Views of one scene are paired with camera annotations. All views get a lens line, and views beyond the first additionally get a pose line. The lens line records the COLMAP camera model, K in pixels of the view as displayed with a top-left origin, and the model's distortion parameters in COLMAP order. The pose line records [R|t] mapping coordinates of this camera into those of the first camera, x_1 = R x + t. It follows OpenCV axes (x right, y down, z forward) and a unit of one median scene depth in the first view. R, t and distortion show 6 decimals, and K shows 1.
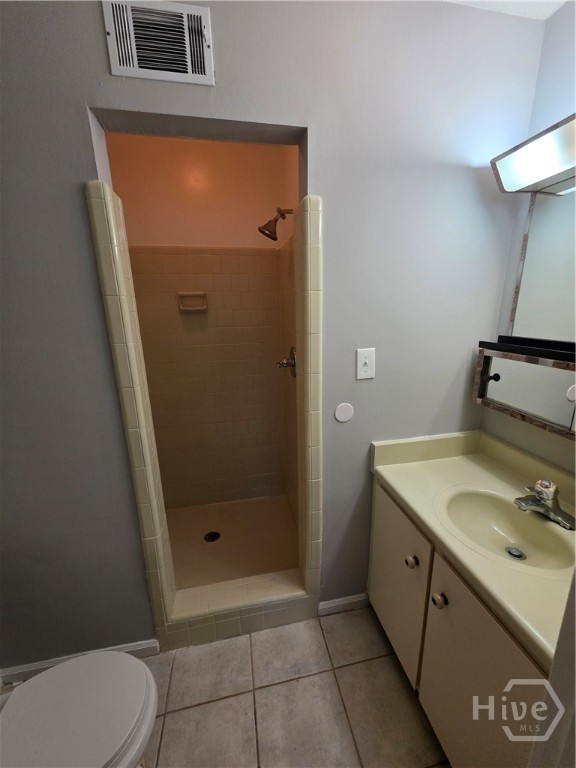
lens RADIAL K [[307.2, 0, 290.9], [0, 307.2, 383.0], [0, 0, 1]] dist [0.004407, 0.000210]
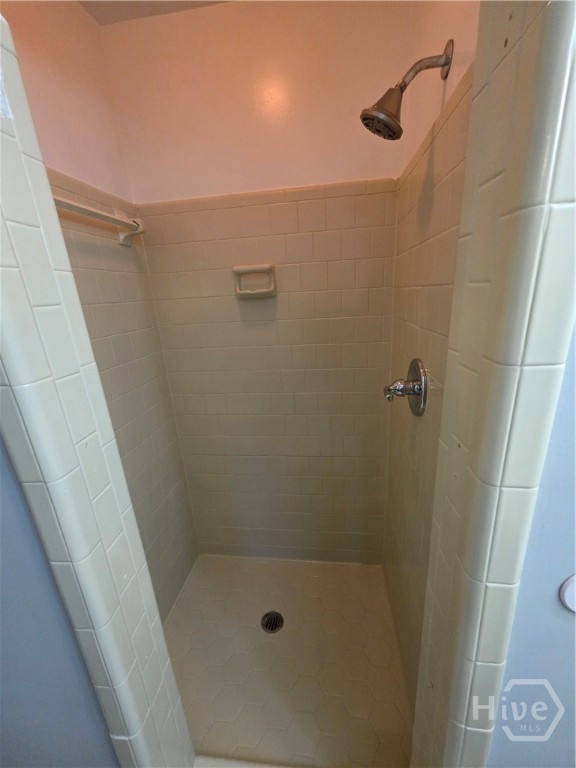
lens RADIAL K [[307.2, 0, 289.3], [0, 307.2, 387.9], [0, 0, 1]] dist [0.004407, 0.000210]
pose [[0.948746, 0.057751, -0.310720, -0.032082], [-0.035207, 0.996356, 0.077685, -0.091064], [0.314074, -0.062764, 0.947322, 0.390270]]
